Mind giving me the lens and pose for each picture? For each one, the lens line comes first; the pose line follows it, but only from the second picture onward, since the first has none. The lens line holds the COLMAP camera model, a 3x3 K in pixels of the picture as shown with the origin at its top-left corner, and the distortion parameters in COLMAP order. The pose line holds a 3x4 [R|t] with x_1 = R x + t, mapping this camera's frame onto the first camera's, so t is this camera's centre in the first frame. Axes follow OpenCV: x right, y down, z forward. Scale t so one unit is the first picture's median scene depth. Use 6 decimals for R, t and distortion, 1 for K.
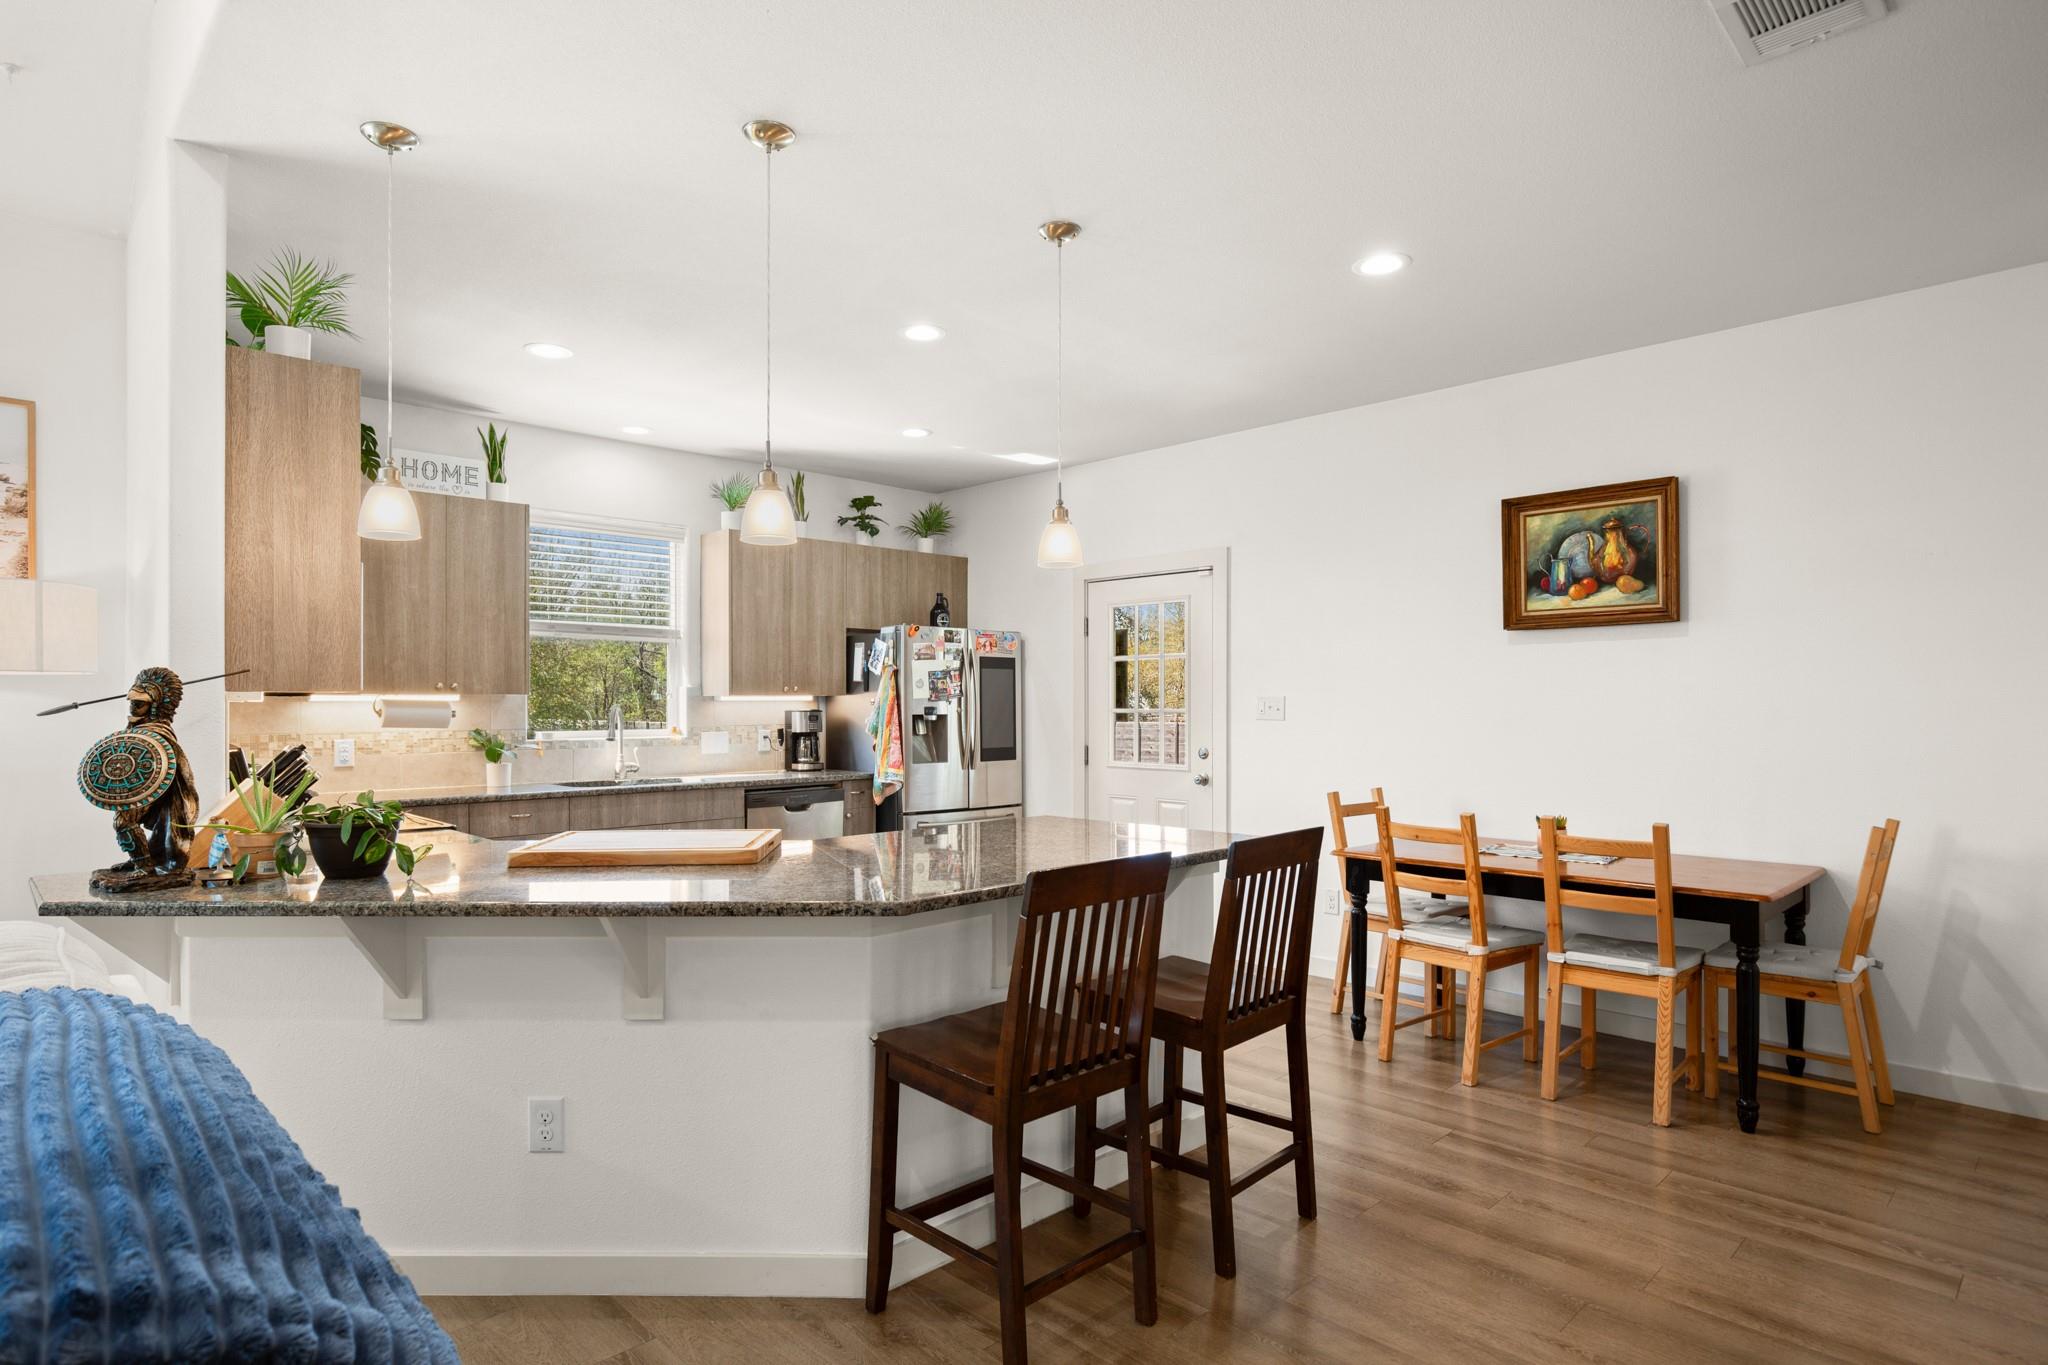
lens RADIAL K [[1102.8, 0, 1023.6], [0, 1102.8, 700.4], [0, 0, 1]] dist [0.004084, 0.000978]
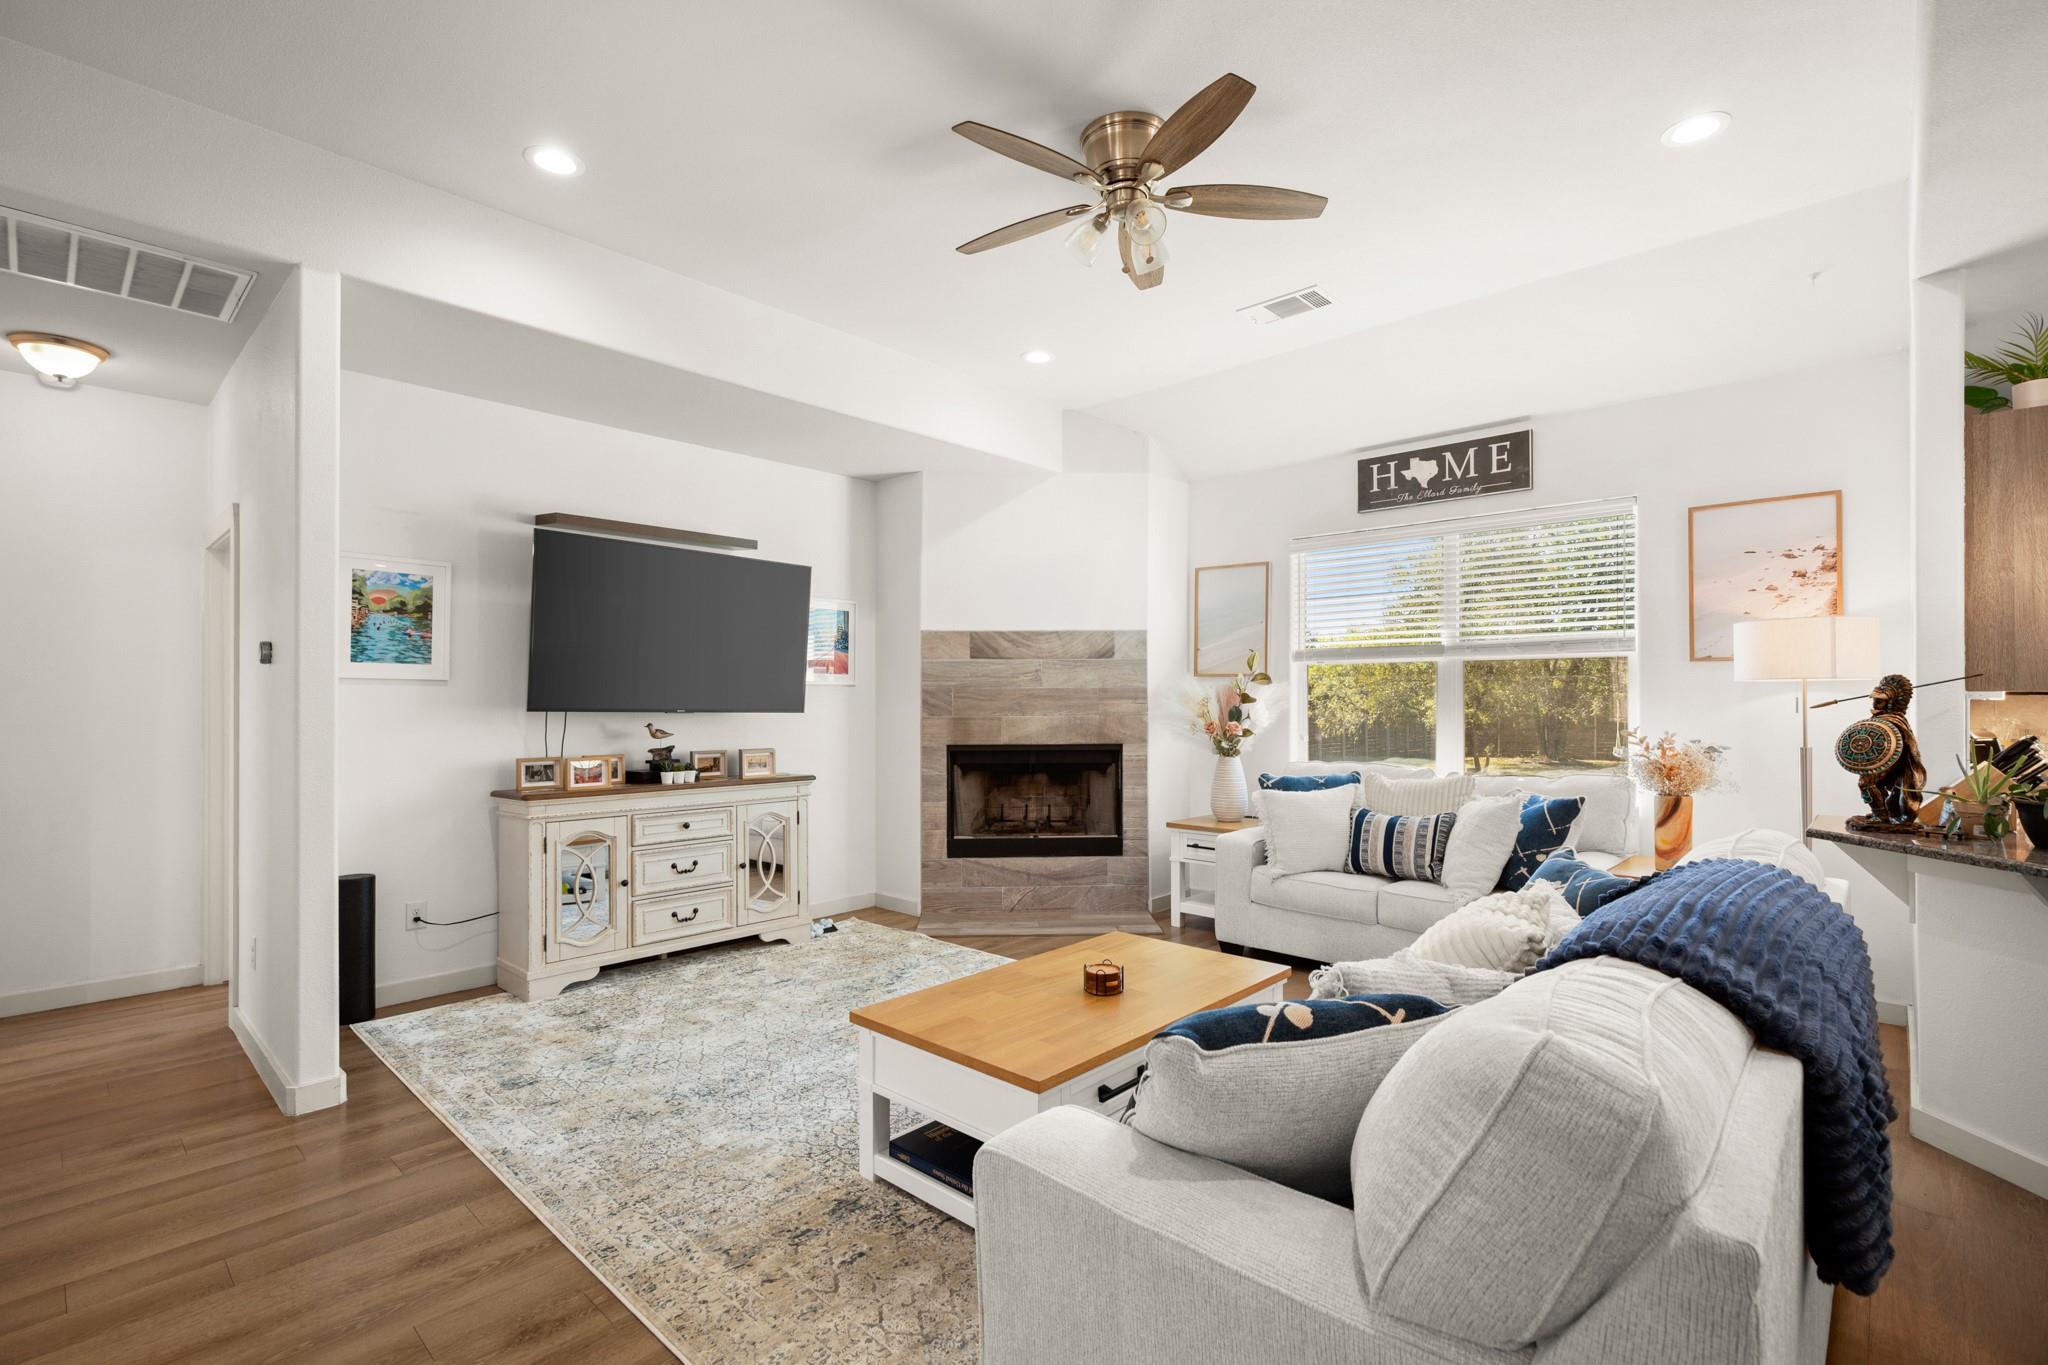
lens RADIAL K [[934.3, 0, 1023.5], [0, 934.3, 694.9], [0, 0, 1]] dist [0.001451, 0.000367]
pose [[0.047470, -0.004183, -0.998864, 0.335848], [0.002048, 0.999990, -0.004090, -0.001840], [0.998871, -0.001851, 0.047478, -0.146917]]
